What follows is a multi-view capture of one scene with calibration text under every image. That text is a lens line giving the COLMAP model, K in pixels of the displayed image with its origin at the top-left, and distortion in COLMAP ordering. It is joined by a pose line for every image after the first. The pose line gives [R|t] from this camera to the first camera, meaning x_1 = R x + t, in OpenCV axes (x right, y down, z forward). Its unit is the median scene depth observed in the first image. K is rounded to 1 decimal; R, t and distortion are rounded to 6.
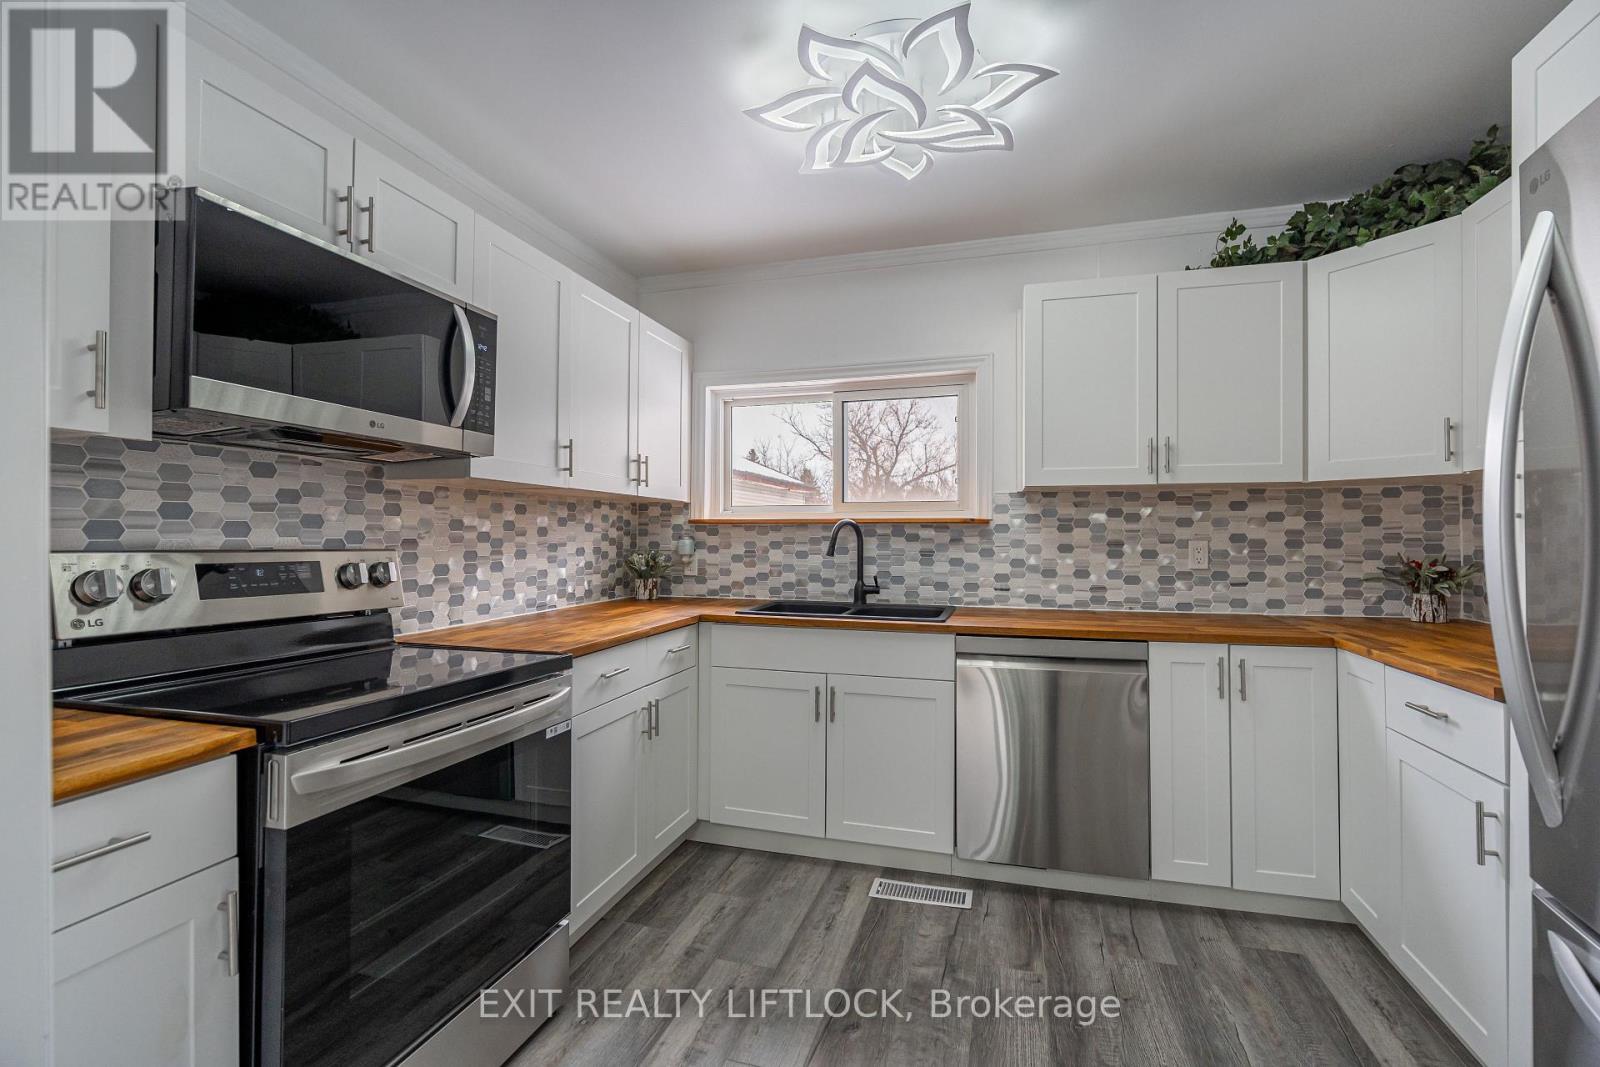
lens RADIAL K [[690.7, 0, 805.6], [0, 690.7, 528.6], [0, 0, 1]] dist [0.002209, 0.000411]
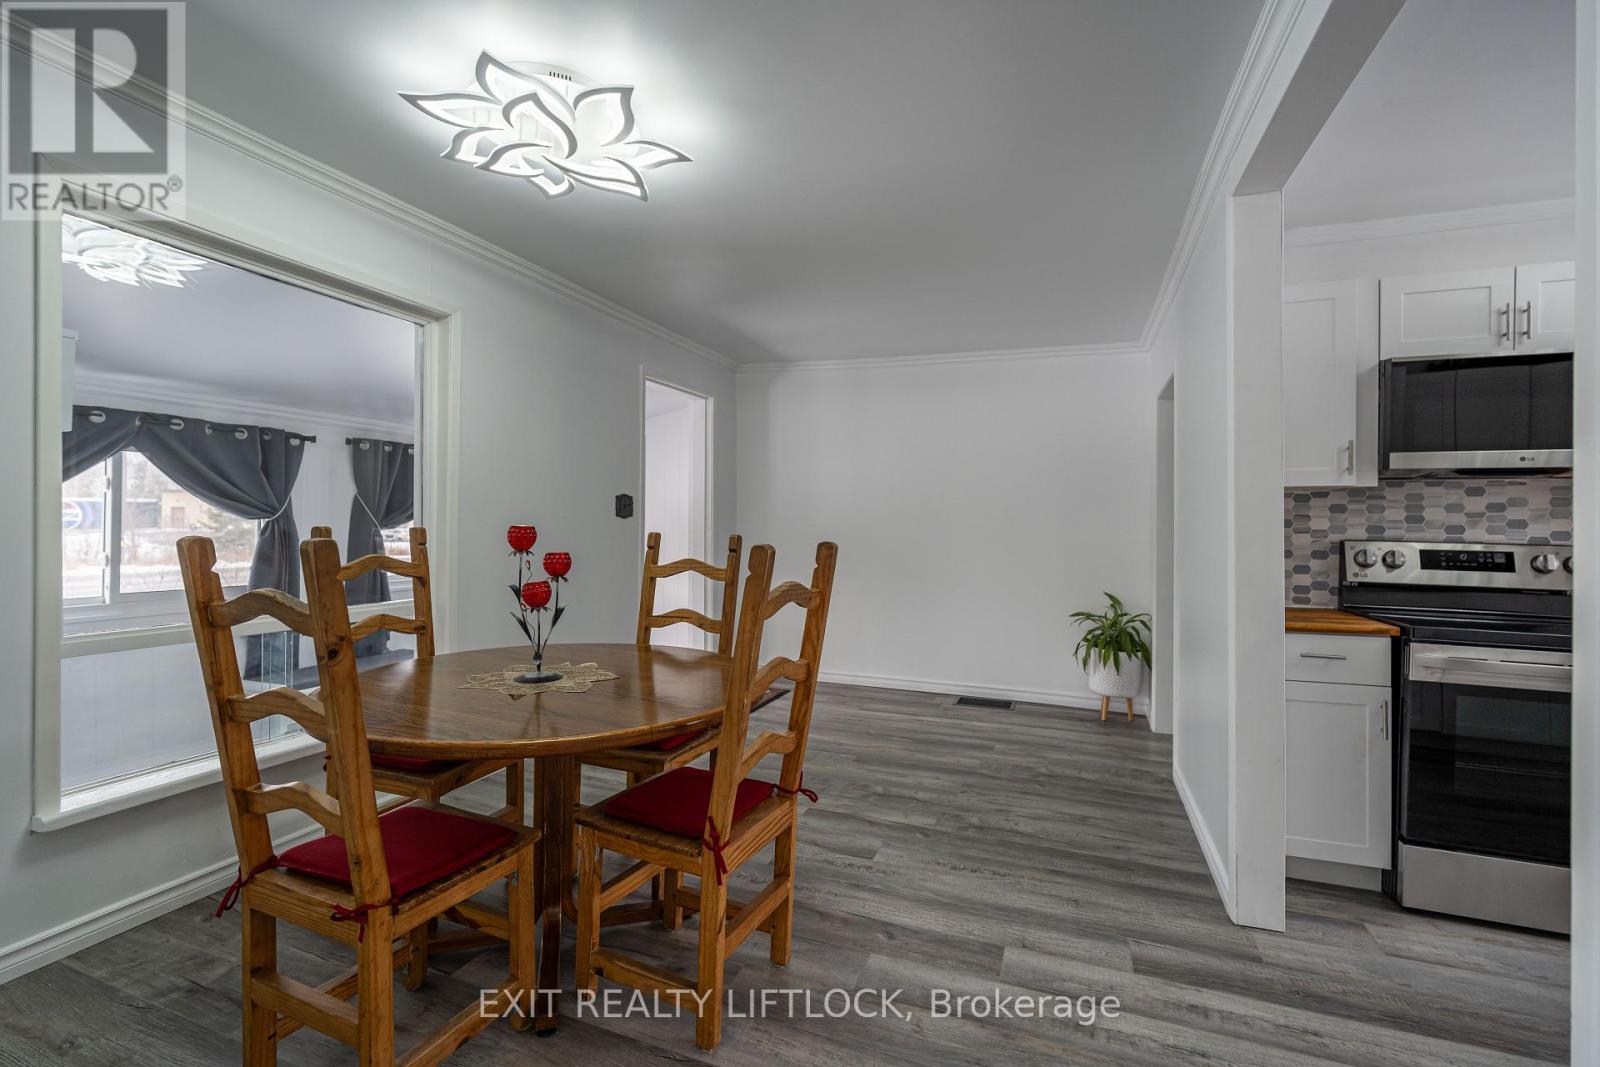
lens RADIAL K [[690.7, 0, 803.9], [0, 690.7, 529.9], [0, 0, 1]] dist [0.002209, 0.000411]
pose [[-0.074270, -0.000643, -0.997238, 0.992344], [-0.001513, 0.999999, -0.000533, 0.004574], [0.997237, 0.001469, -0.074271, -0.435529]]
